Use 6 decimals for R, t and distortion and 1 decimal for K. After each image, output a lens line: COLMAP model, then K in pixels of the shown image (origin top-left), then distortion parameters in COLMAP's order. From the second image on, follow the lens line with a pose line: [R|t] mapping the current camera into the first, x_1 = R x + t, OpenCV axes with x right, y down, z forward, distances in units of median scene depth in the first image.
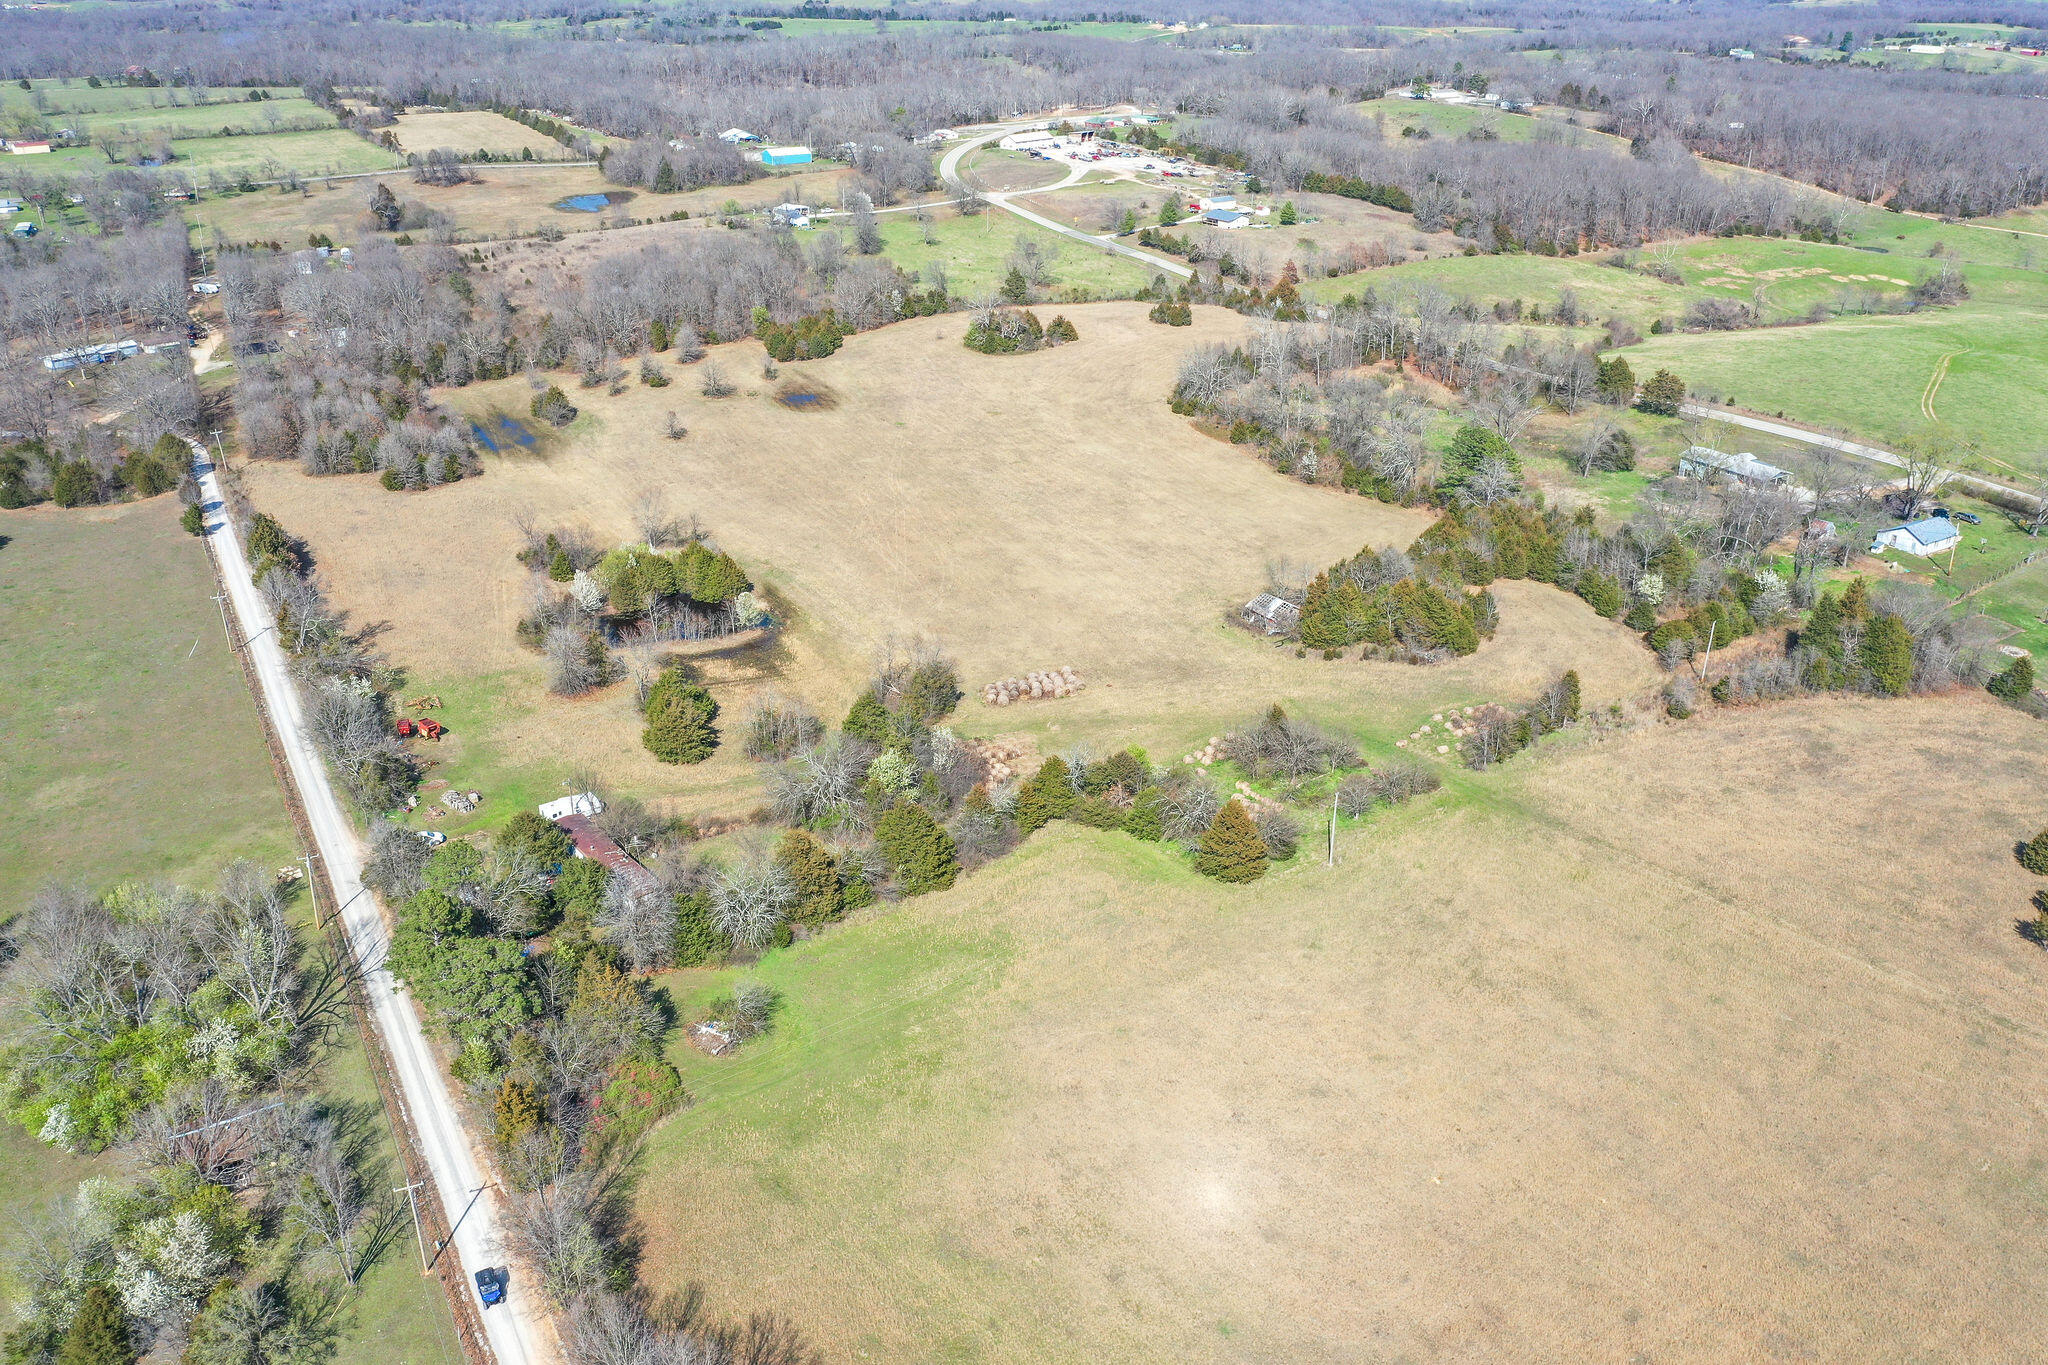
lens RADIAL K [[1623.0, 0, 1004.3], [0, 1623.0, 677.5], [0, 0, 1]] dist [-0.010991, -0.008704]
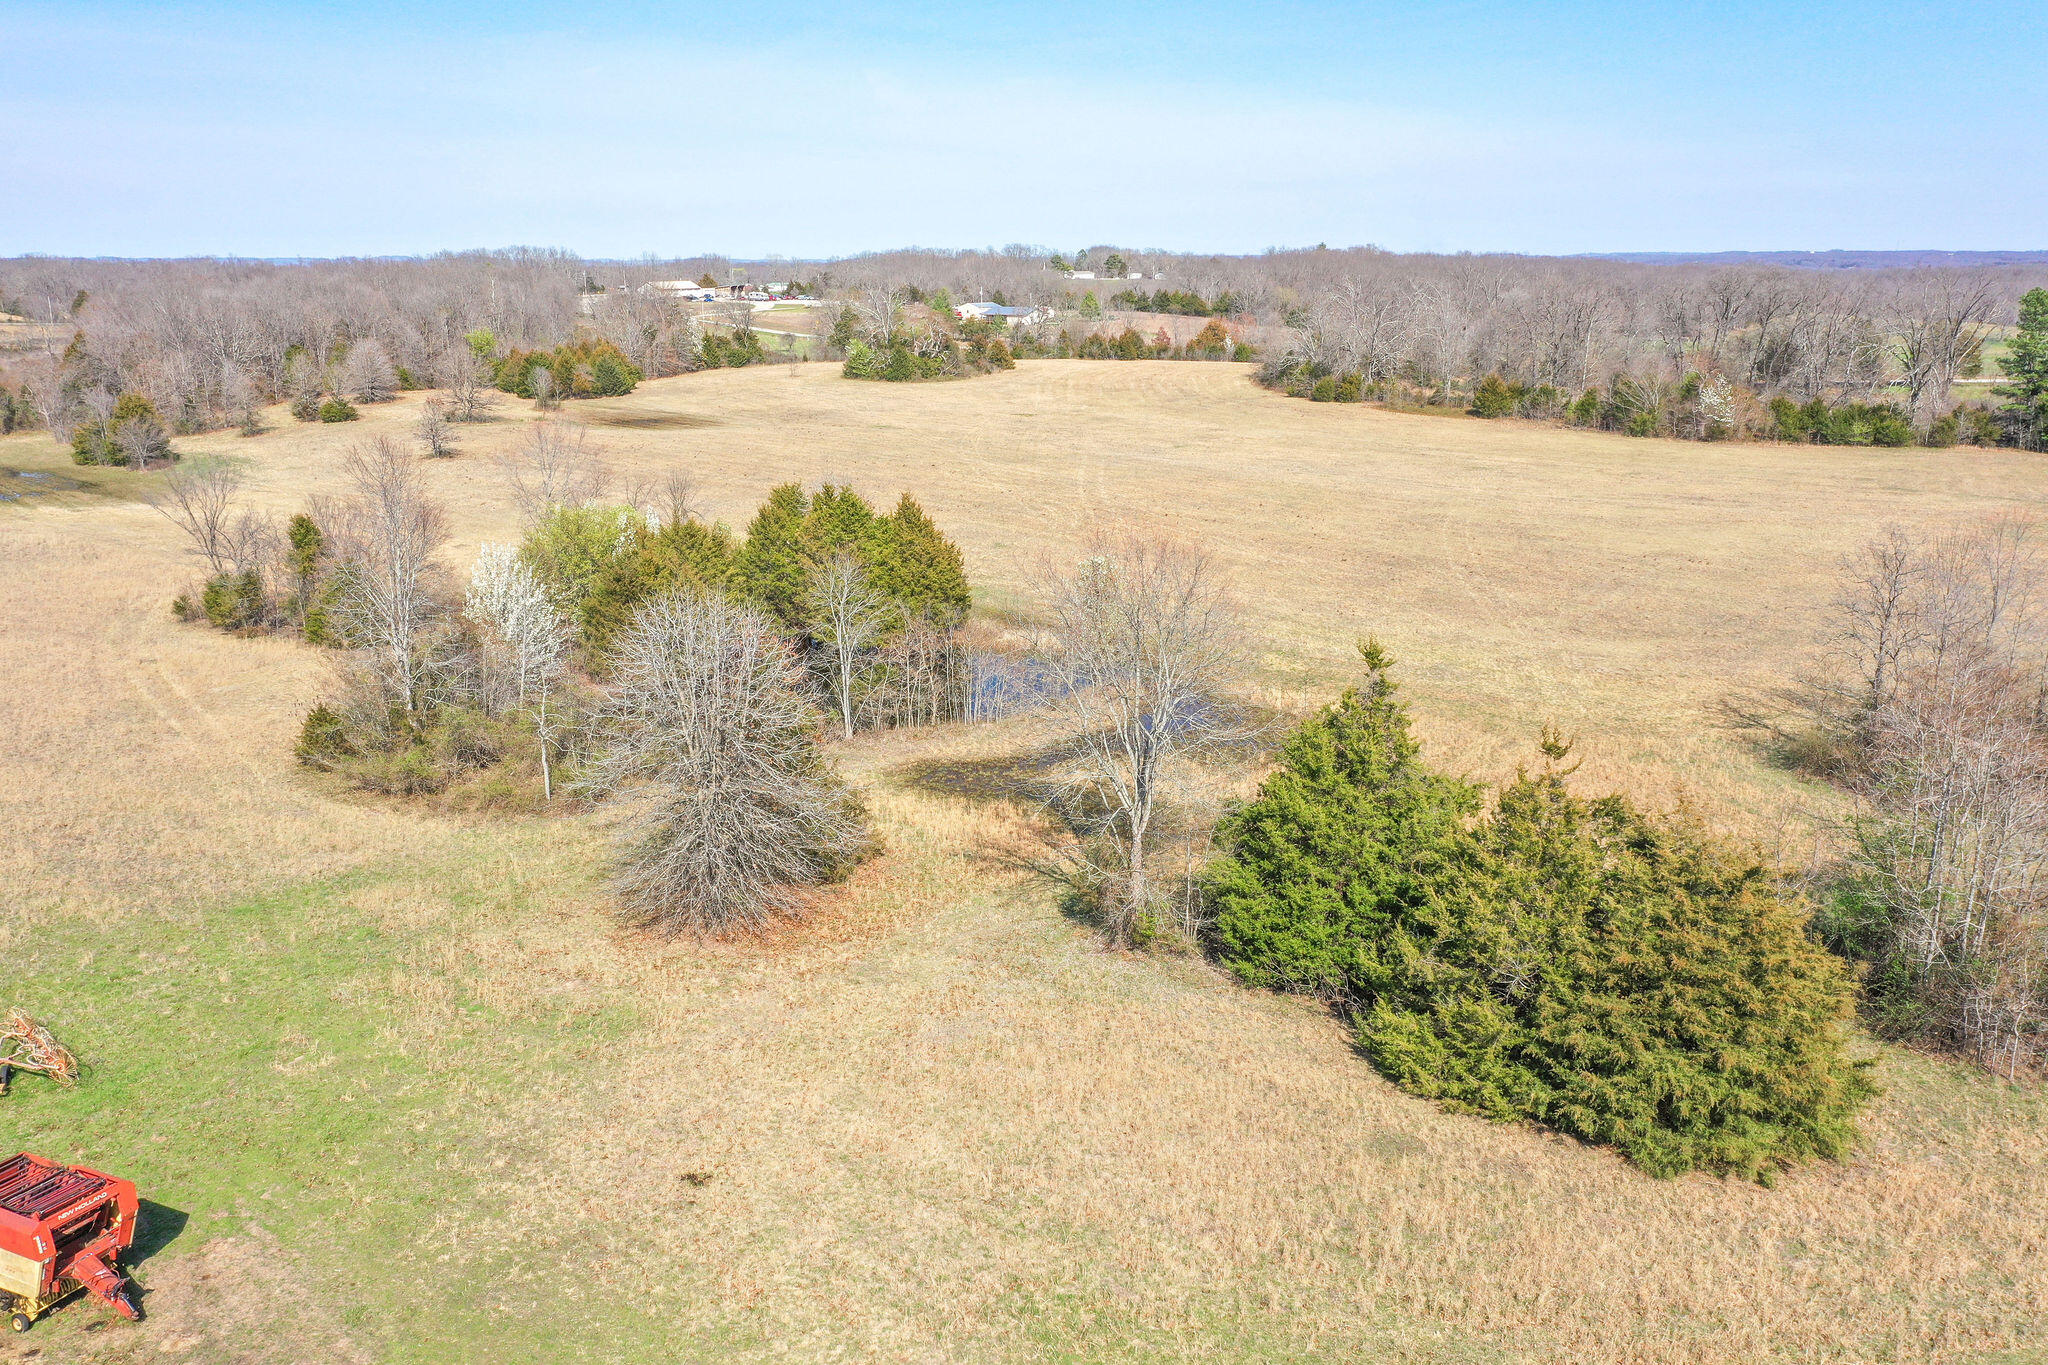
lens RADIAL K [[1623.0, 0, 1007.9], [0, 1623.0, 686.9], [0, 0, 1]] dist [-0.010991, -0.008704]
pose [[0.946965, -0.086874, 0.309370, -0.193097], [0.140307, 0.977922, -0.154860, 0.011803], [-0.289087, 0.190054, 0.938247, 0.513313]]
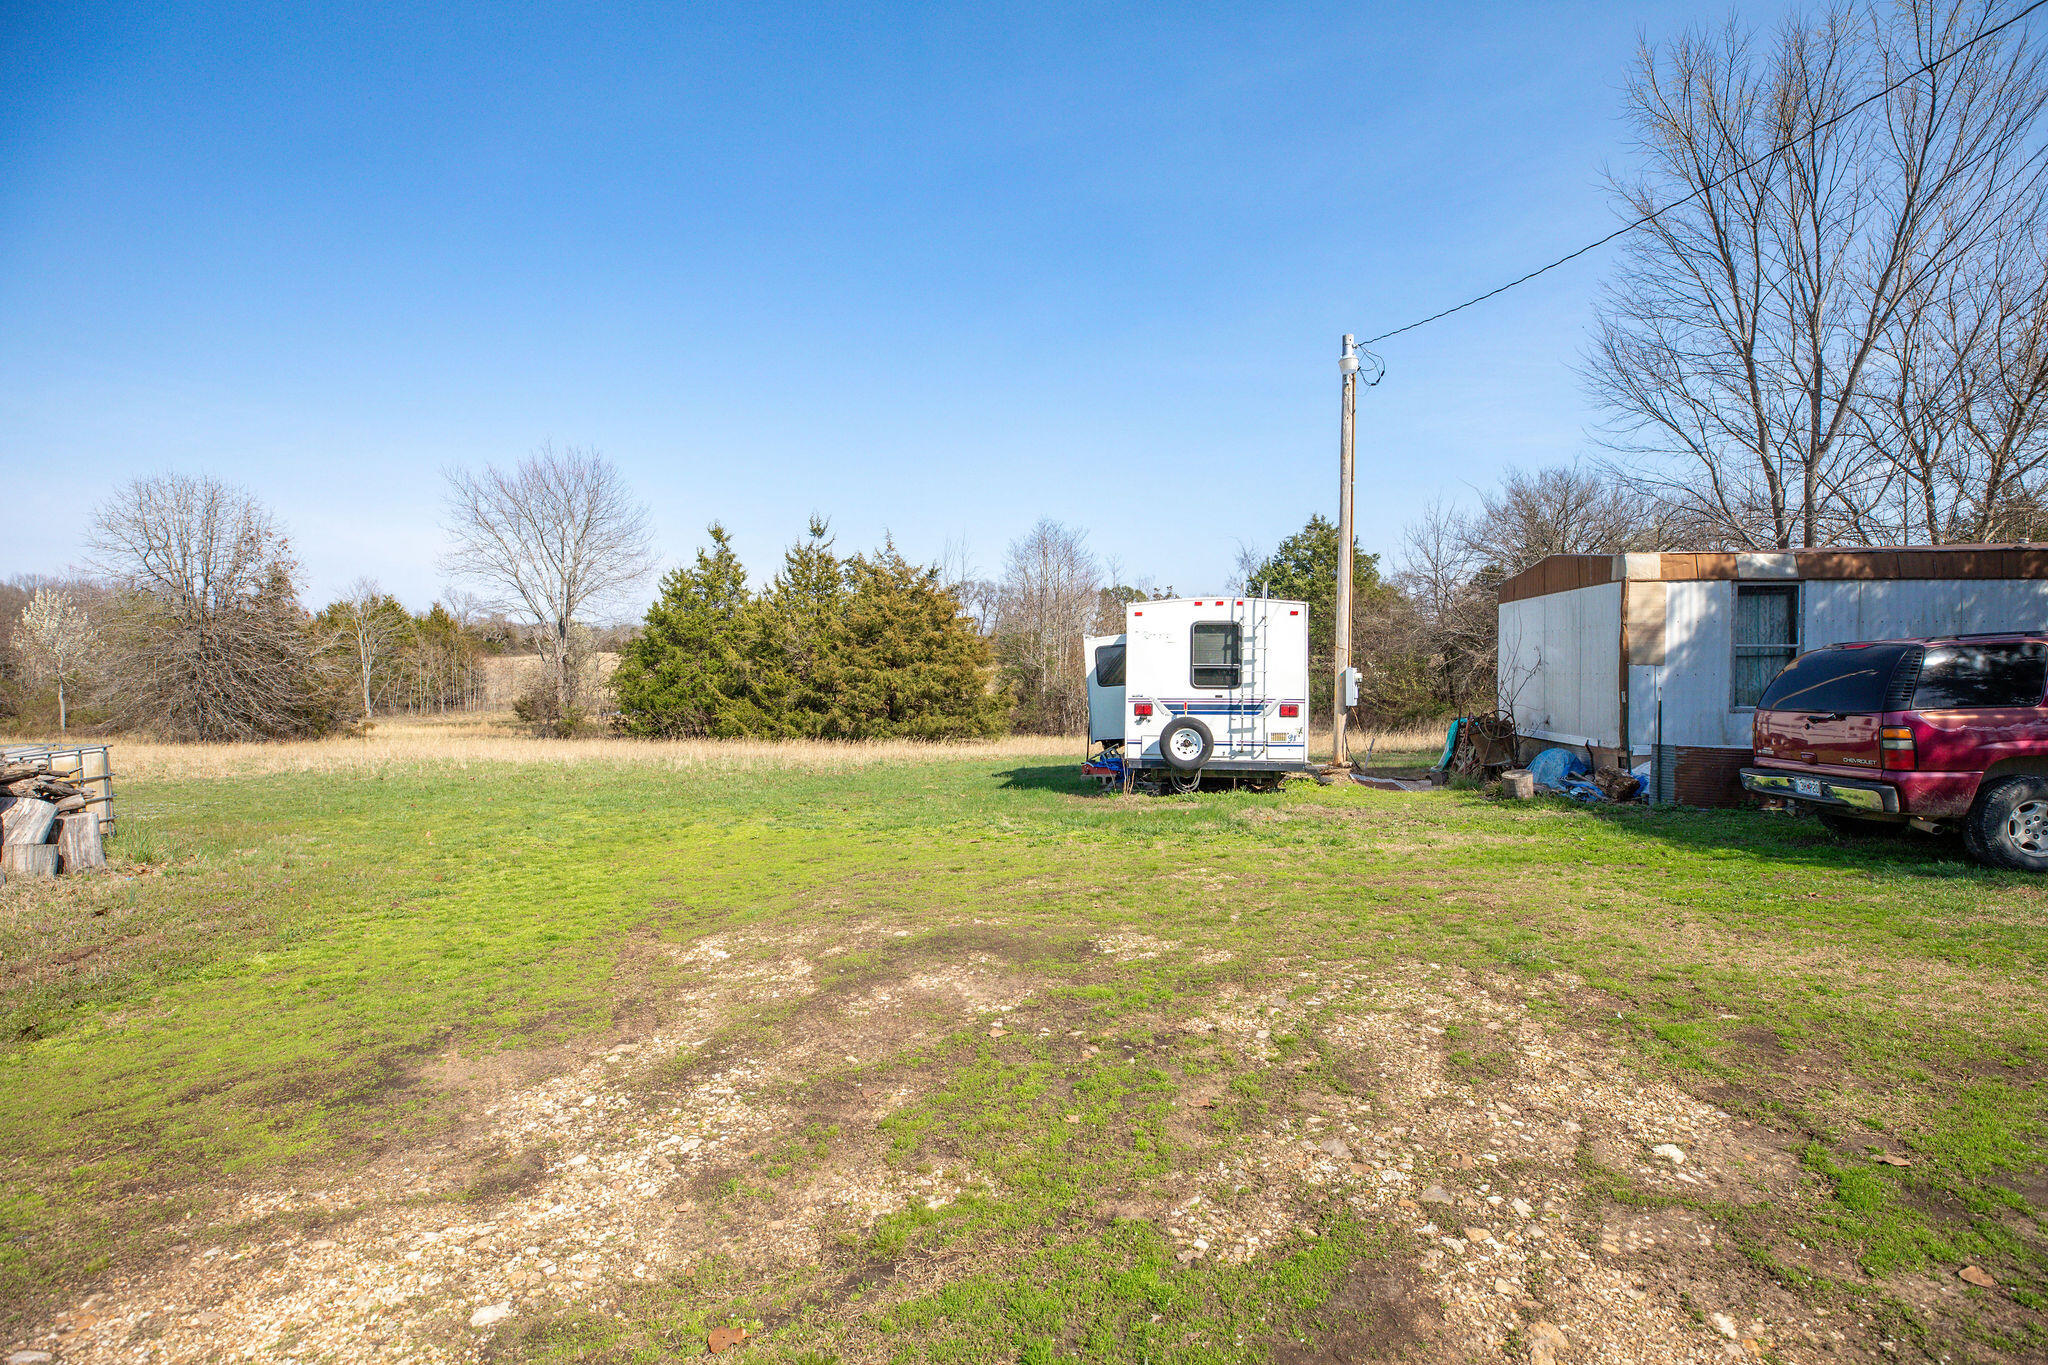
lens RADIAL K [[951.0, 0, 1022.9], [0, 951.0, 679.2], [0, 0, 1]] dist [-0.025937, -0.000114]
pose [[0.714910, -0.030747, 0.698540, -0.182653], [0.296699, 0.917971, -0.263247, 0.053118], [-0.633145, 0.395454, 0.665390, 0.527809]]
